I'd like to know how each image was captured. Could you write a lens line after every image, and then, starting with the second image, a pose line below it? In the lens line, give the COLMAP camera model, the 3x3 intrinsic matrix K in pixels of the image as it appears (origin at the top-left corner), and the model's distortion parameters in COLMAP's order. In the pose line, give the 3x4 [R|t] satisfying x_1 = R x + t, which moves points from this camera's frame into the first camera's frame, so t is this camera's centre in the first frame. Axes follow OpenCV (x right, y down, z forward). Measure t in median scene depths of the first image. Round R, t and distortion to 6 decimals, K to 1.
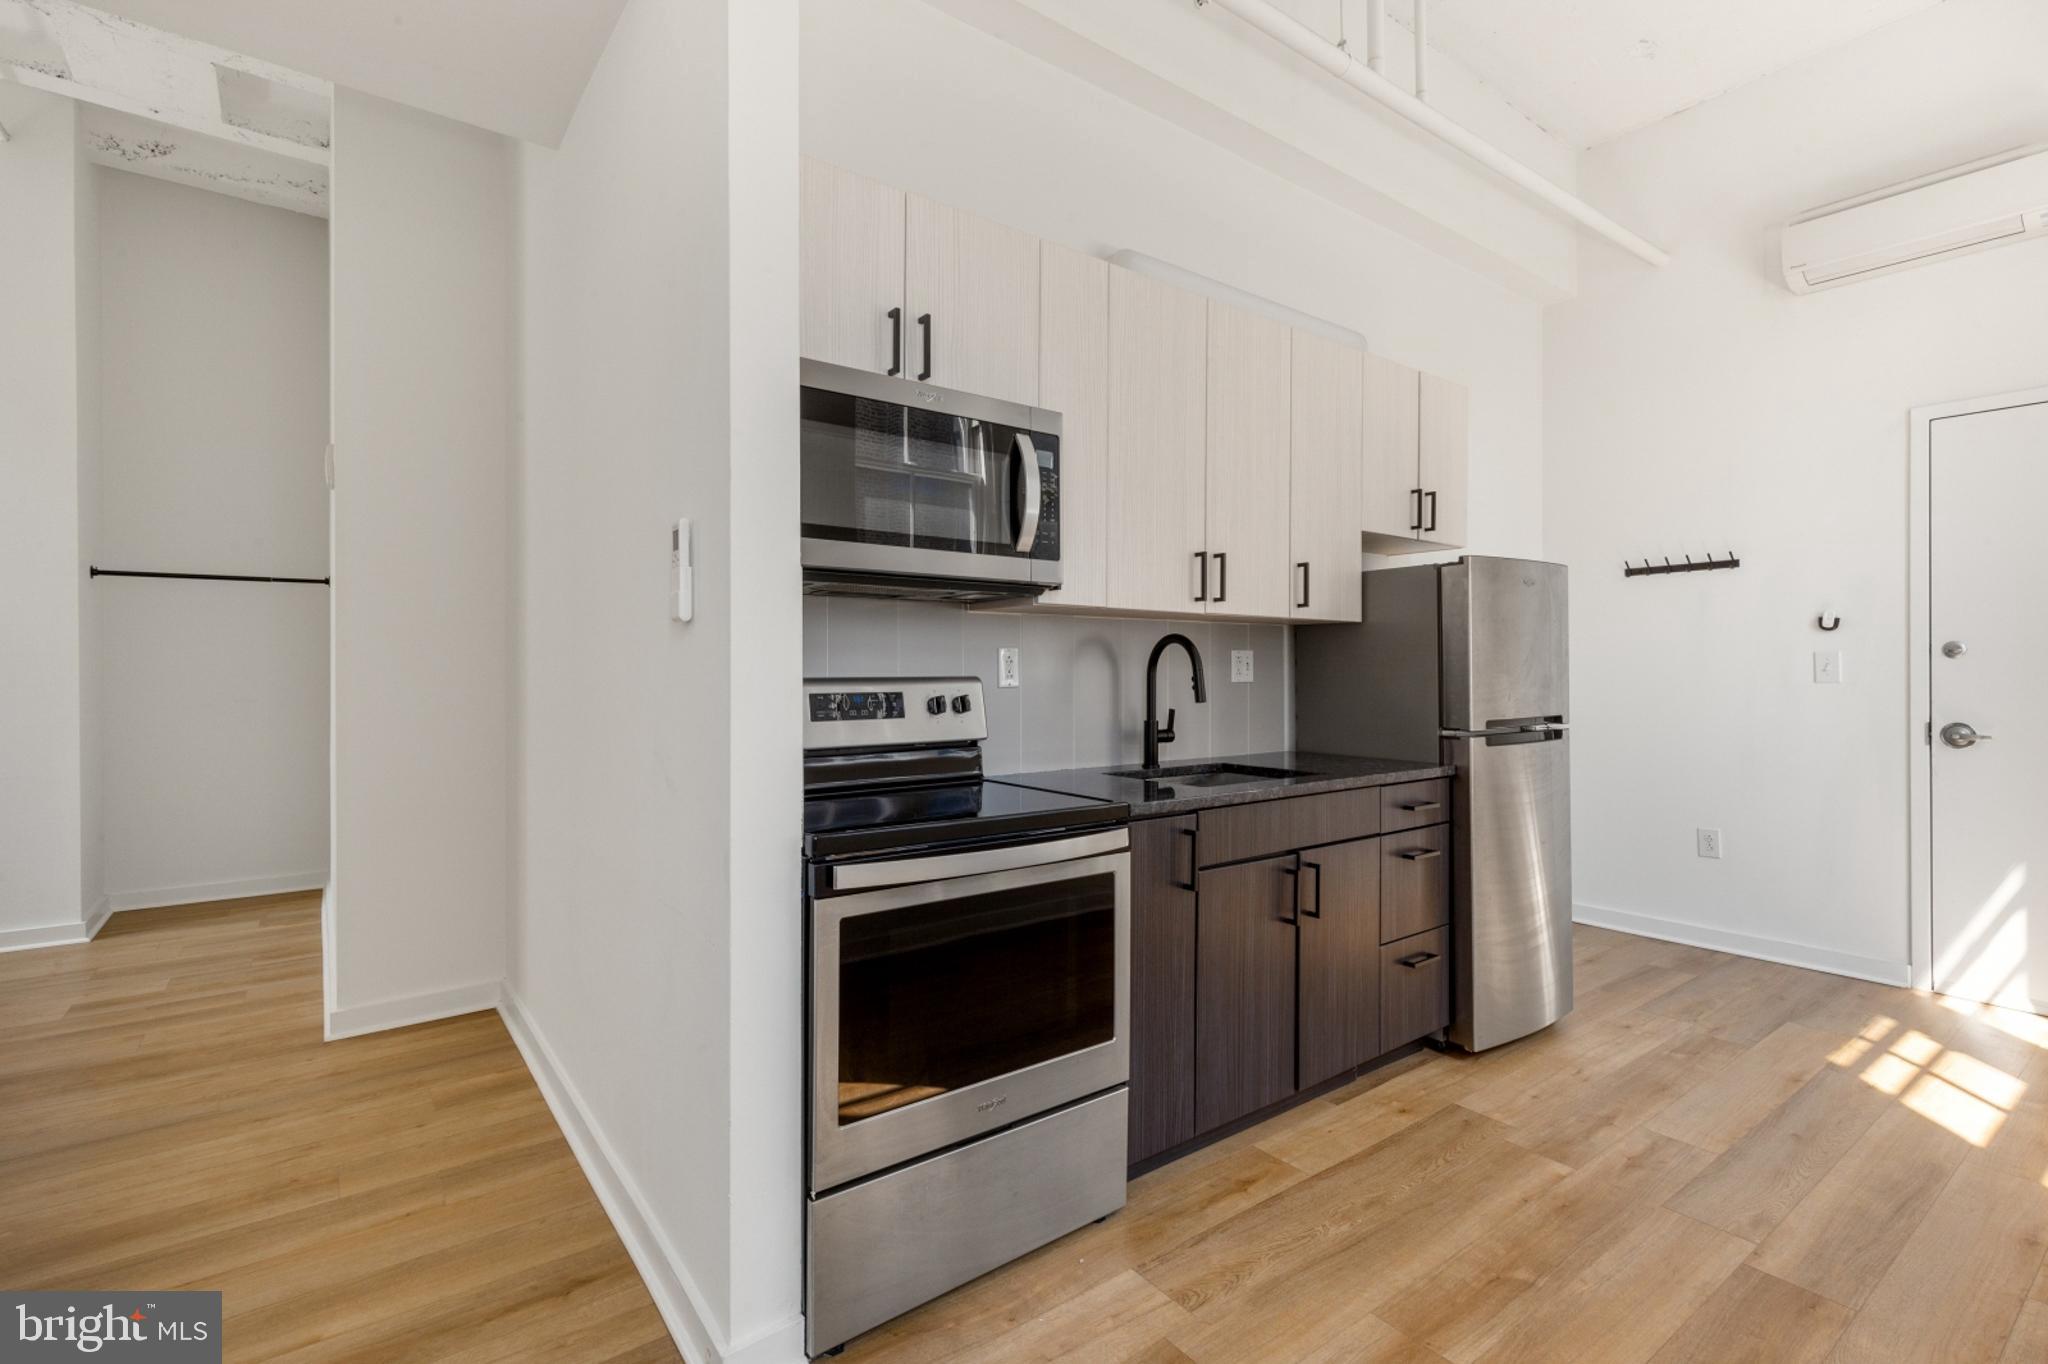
lens RADIAL K [[942.7, 0, 1016.0], [0, 942.7, 664.2], [0, 0, 1]] dist [0.006906, -0.001167]
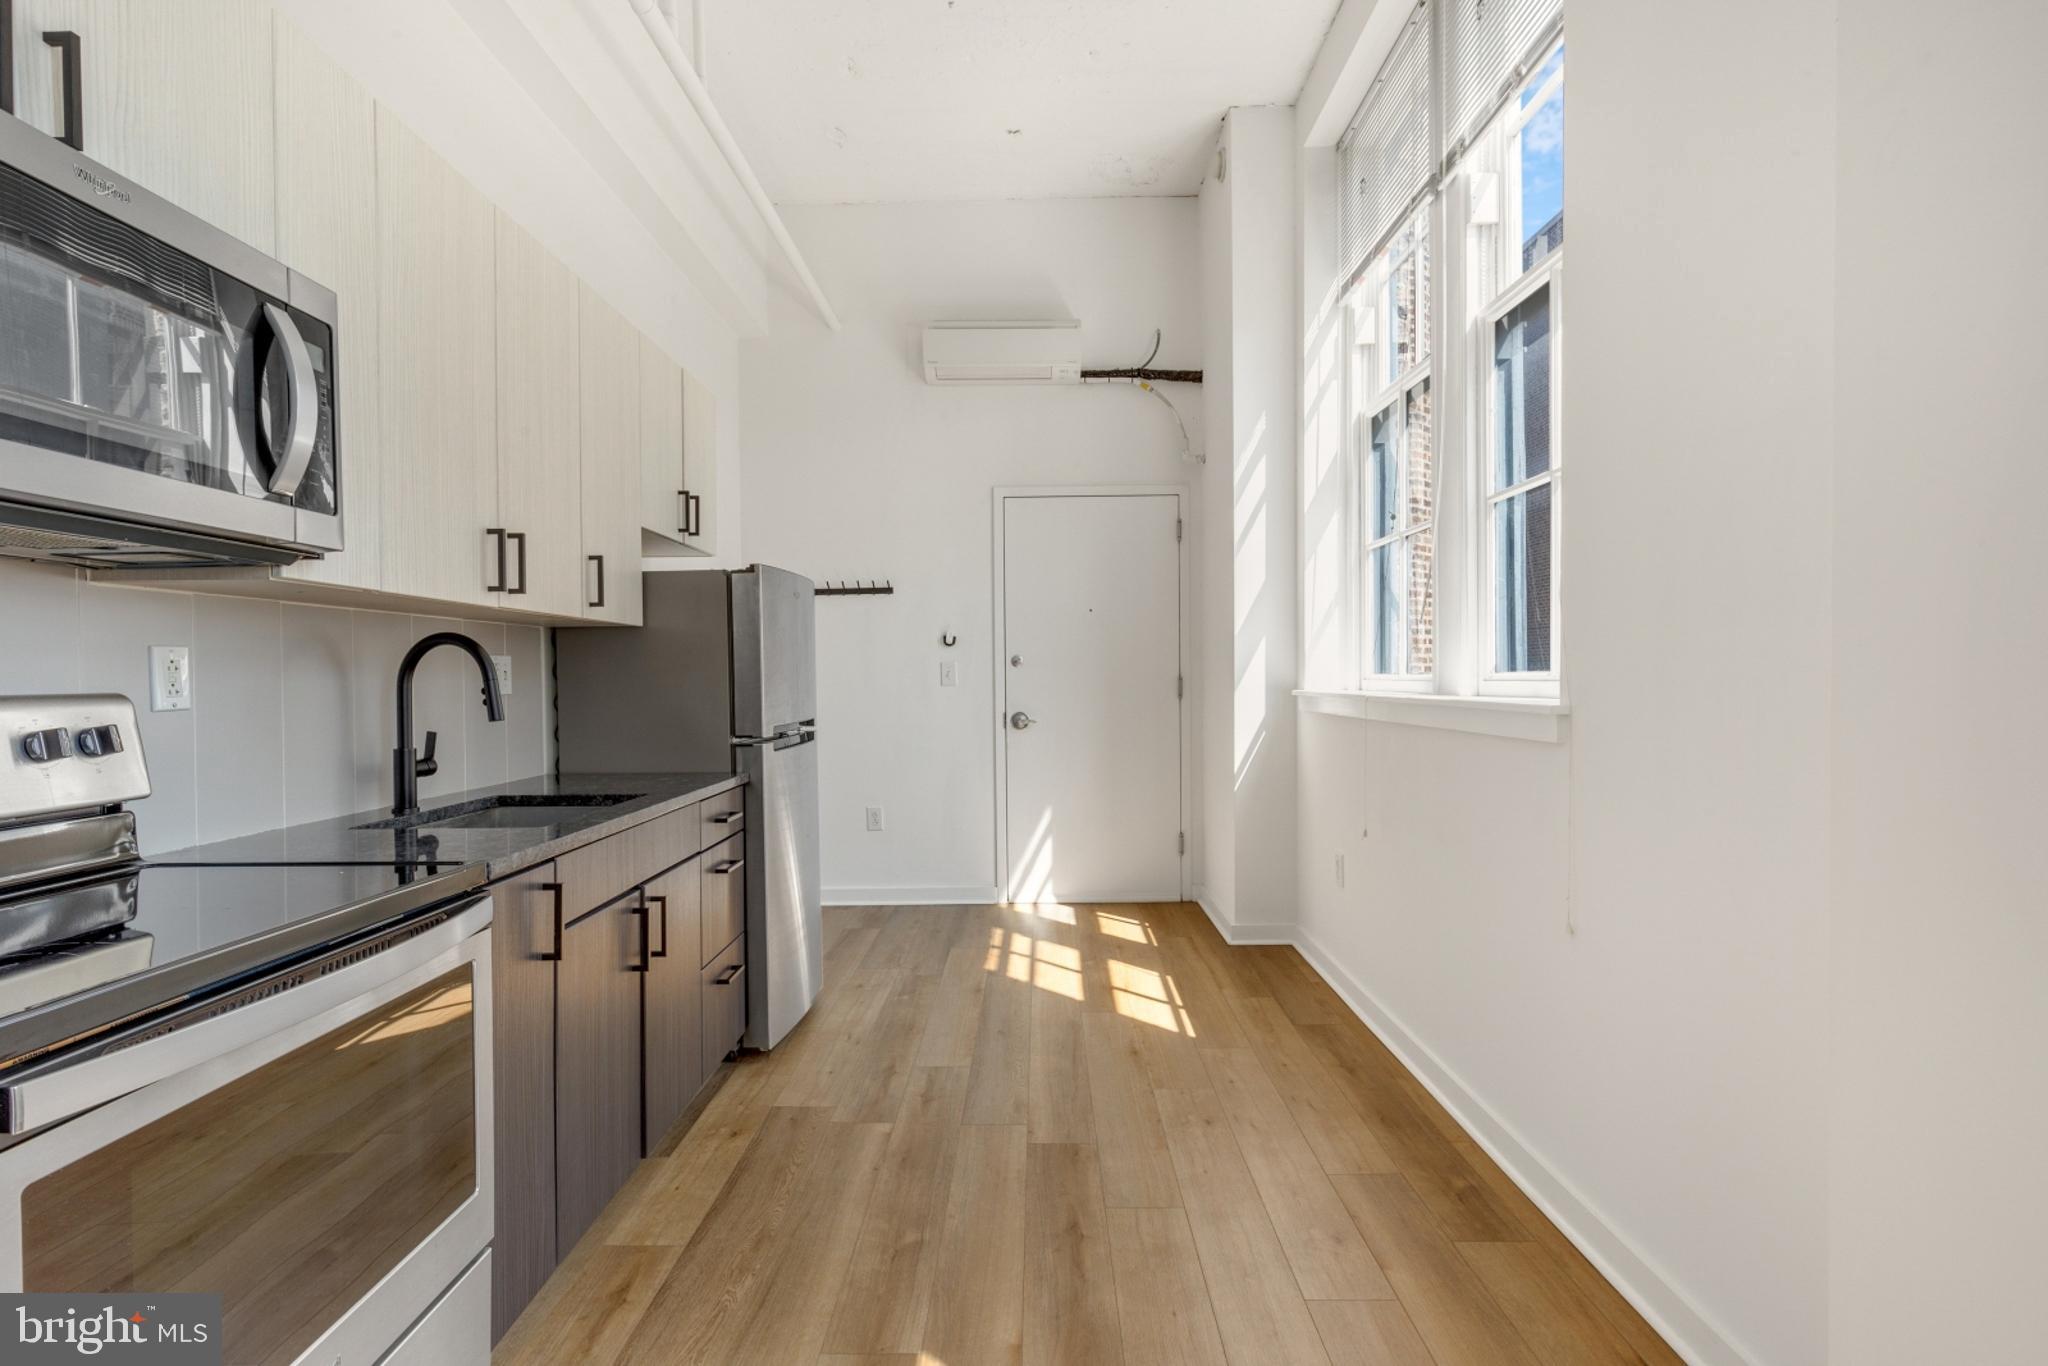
lens RADIAL K [[931.8, 0, 1022.1], [0, 931.8, 687.0], [0, 0, 1]] dist [0.003003, -0.000260]
pose [[0.606408, -0.015038, 0.795012, -0.157987], [0.004409, 0.999869, 0.015550, 0.002316], [-0.795142, -0.005924, 0.606395, 0.184469]]
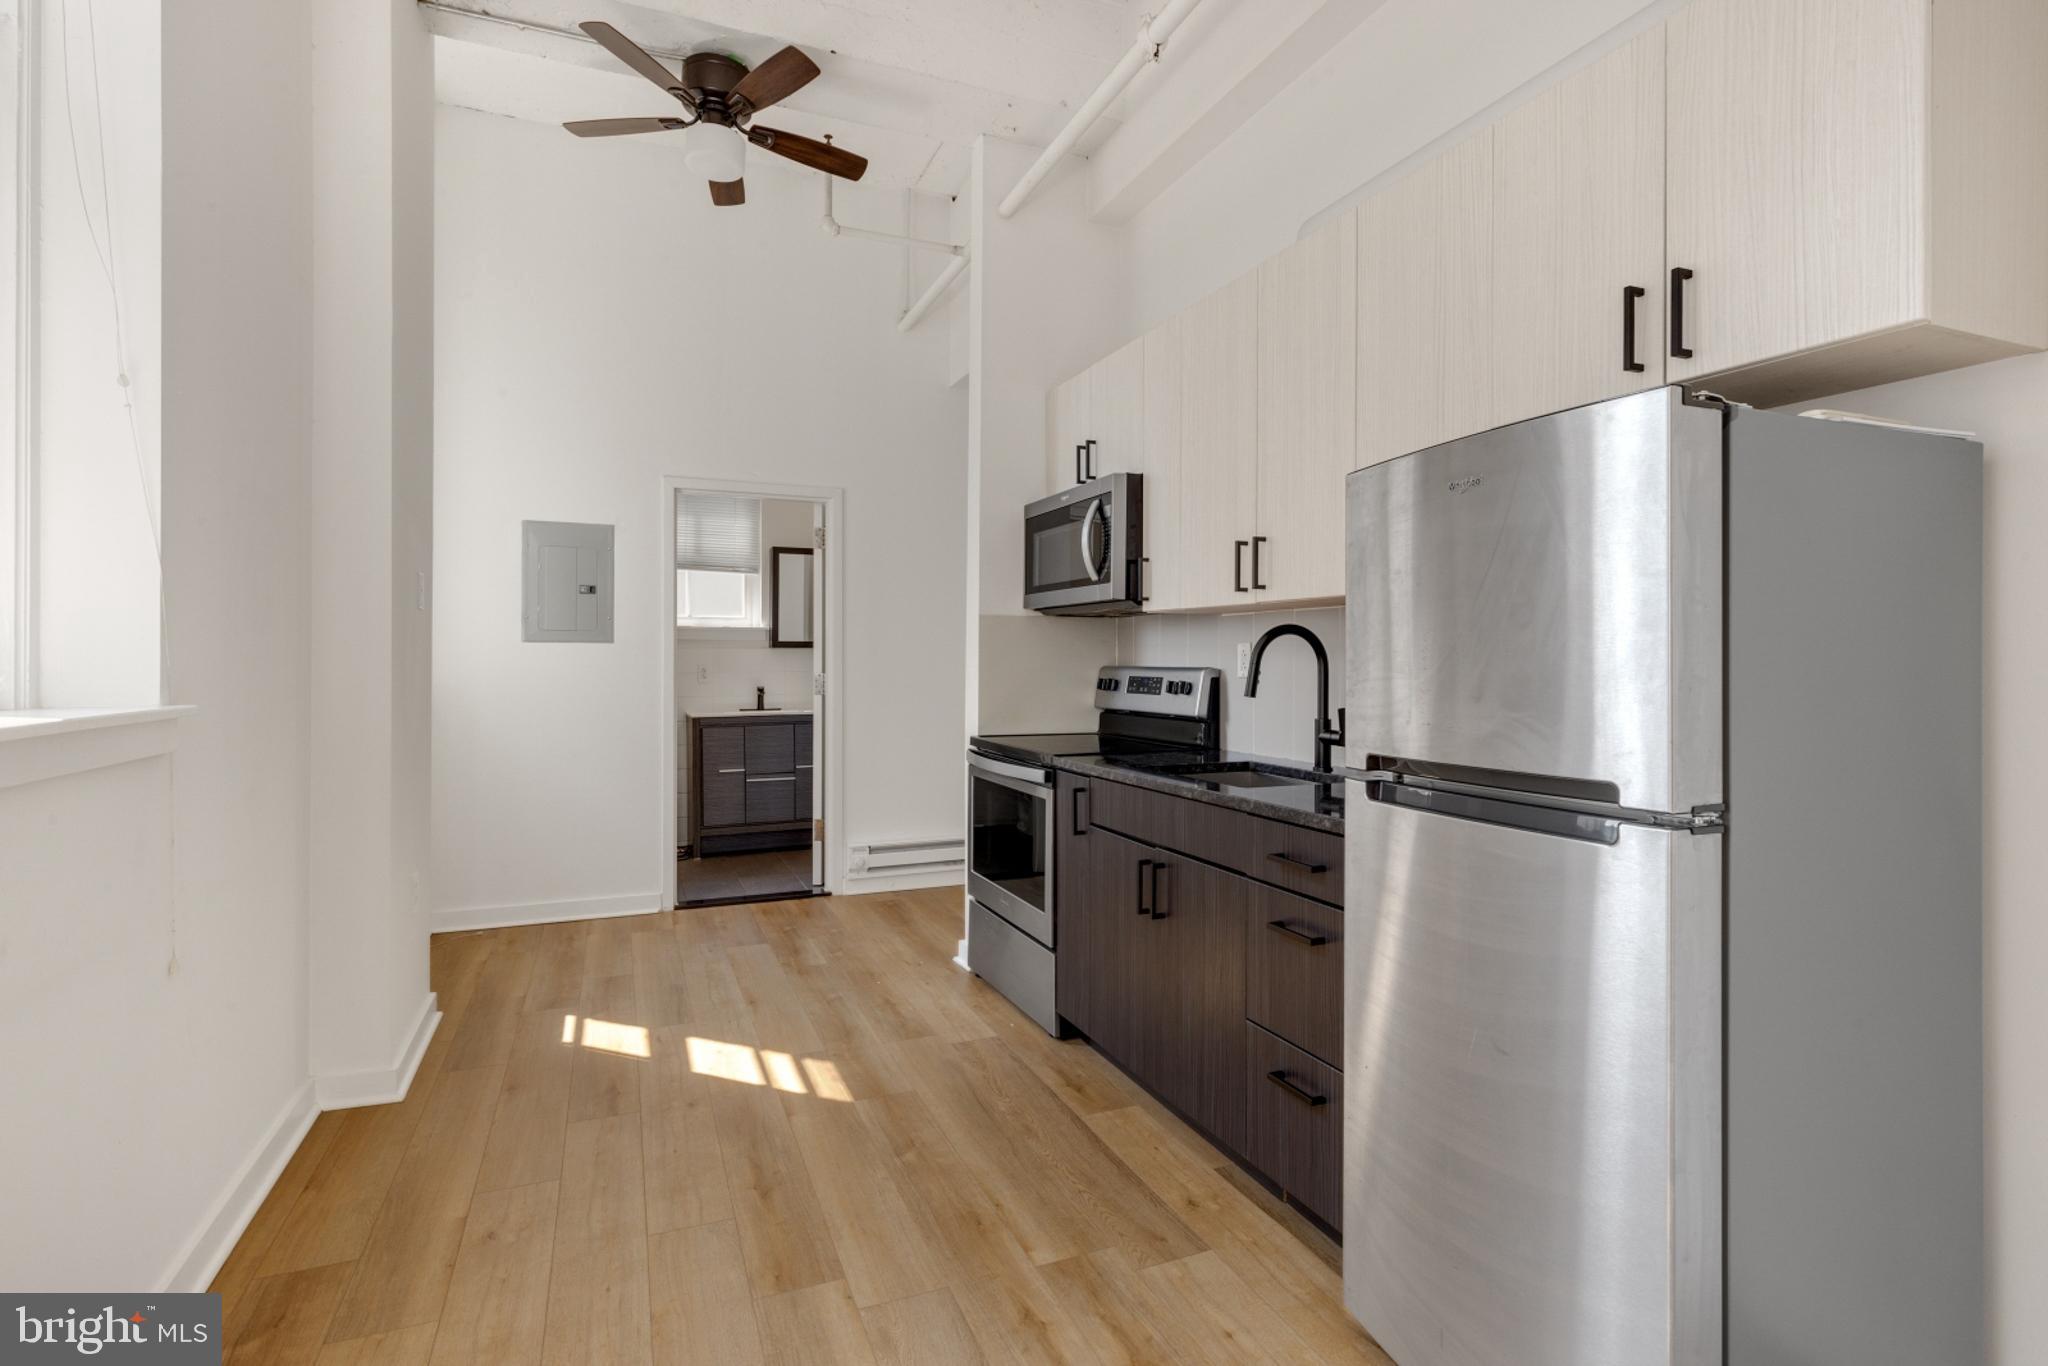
lens RADIAL K [[963.9, 0, 1008.6], [0, 963.9, 647.8], [0, 0, 1]] dist [0.006331, -0.000448]
pose [[-0.245954, -0.009564, -0.969234, 1.221596], [0.003496, 0.999936, -0.010754, 0.000518], [0.969275, -0.006033, -0.245905, 1.019190]]
